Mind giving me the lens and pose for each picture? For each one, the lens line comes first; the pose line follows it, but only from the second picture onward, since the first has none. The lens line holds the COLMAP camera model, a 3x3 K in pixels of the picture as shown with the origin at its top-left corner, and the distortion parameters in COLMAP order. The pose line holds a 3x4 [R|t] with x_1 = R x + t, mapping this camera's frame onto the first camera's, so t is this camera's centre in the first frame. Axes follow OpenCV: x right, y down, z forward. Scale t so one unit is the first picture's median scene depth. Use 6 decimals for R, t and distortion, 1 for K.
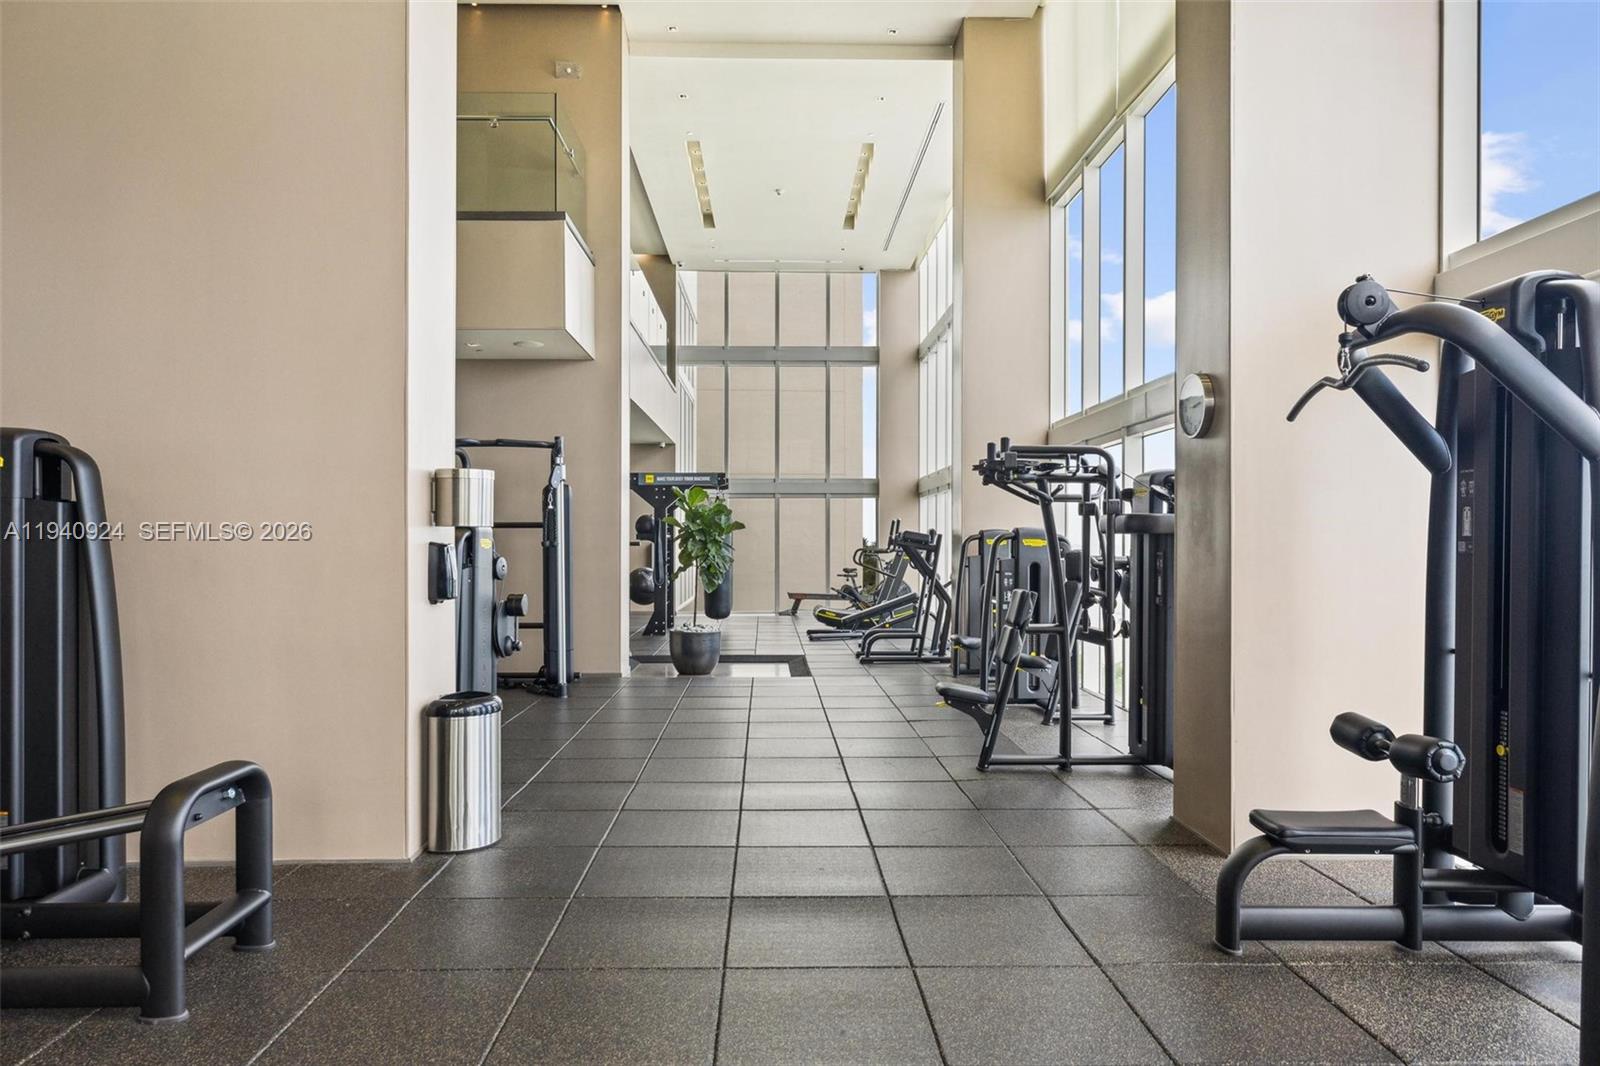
lens RADIAL K [[970.2, 0, 794.8], [0, 970.2, 538.7], [0, 0, 1]] dist [0.003524, -0.000809]
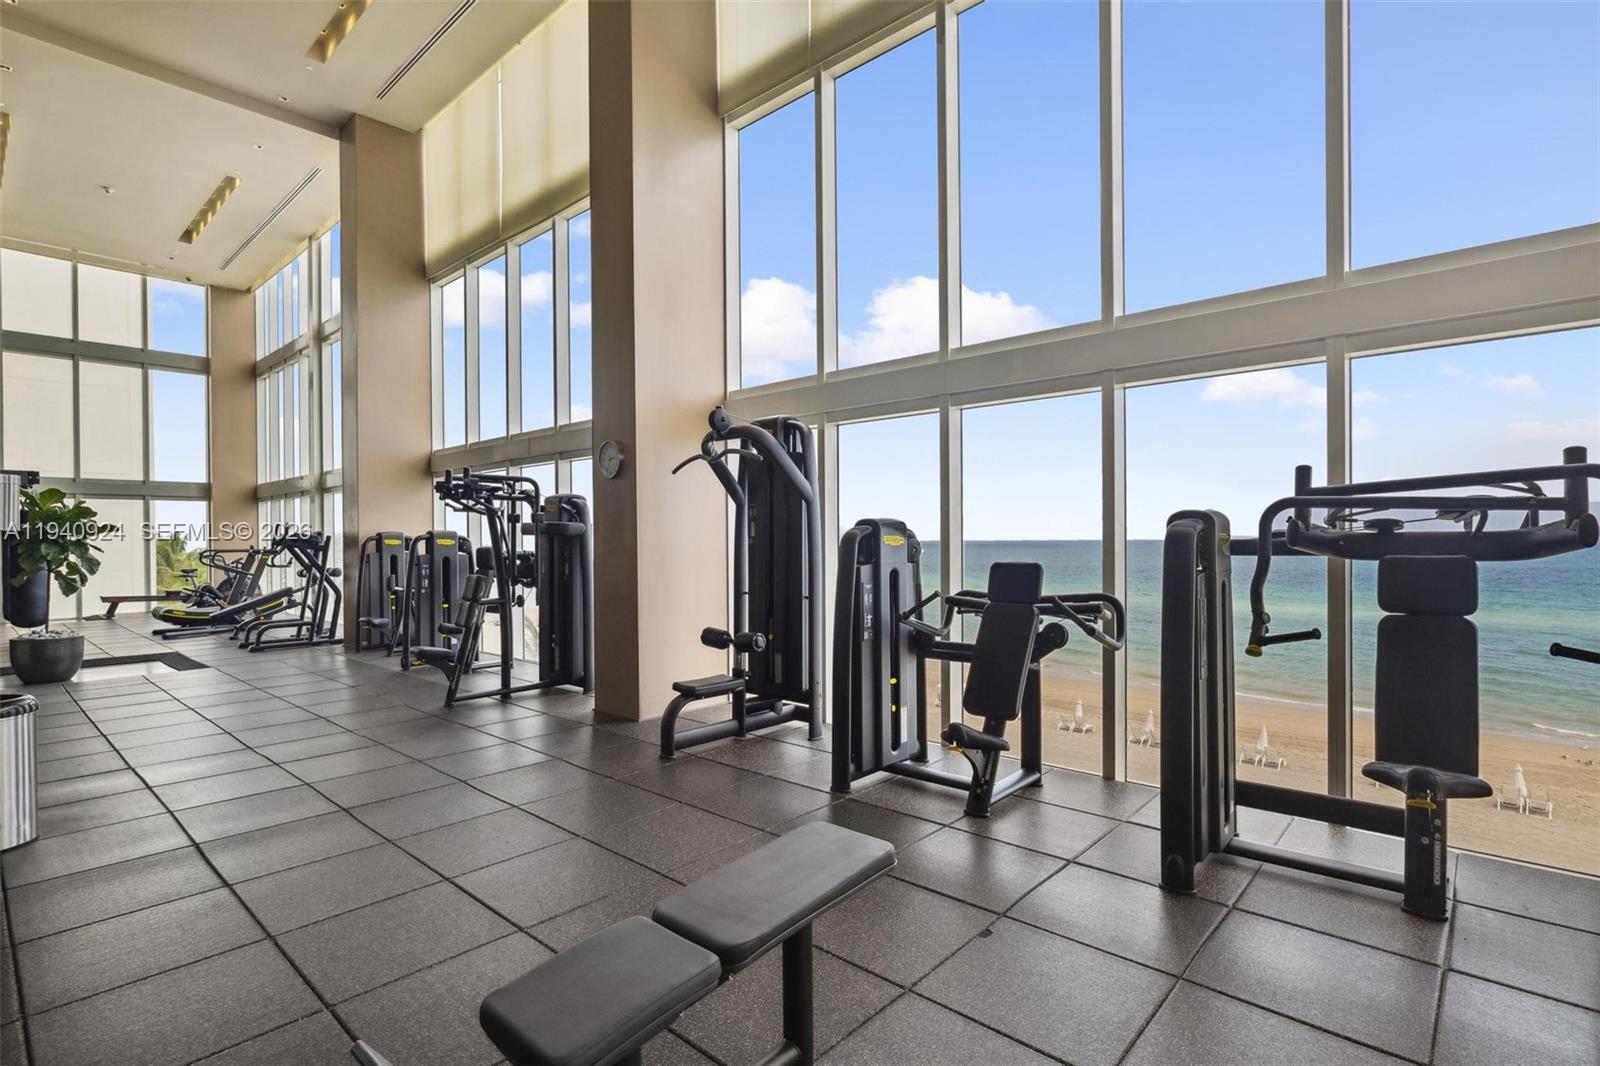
lens RADIAL K [[768.0, 0, 800.0], [0, 768.0, 533.0], [0, 0, 1]] dist [0.000736, 0.000291]
pose [[0.685565, -0.001269, 0.728010, -0.257163], [0.006373, 0.999971, -0.004258, -0.000912], [-0.727983, 0.007558, 0.685553, -0.114084]]
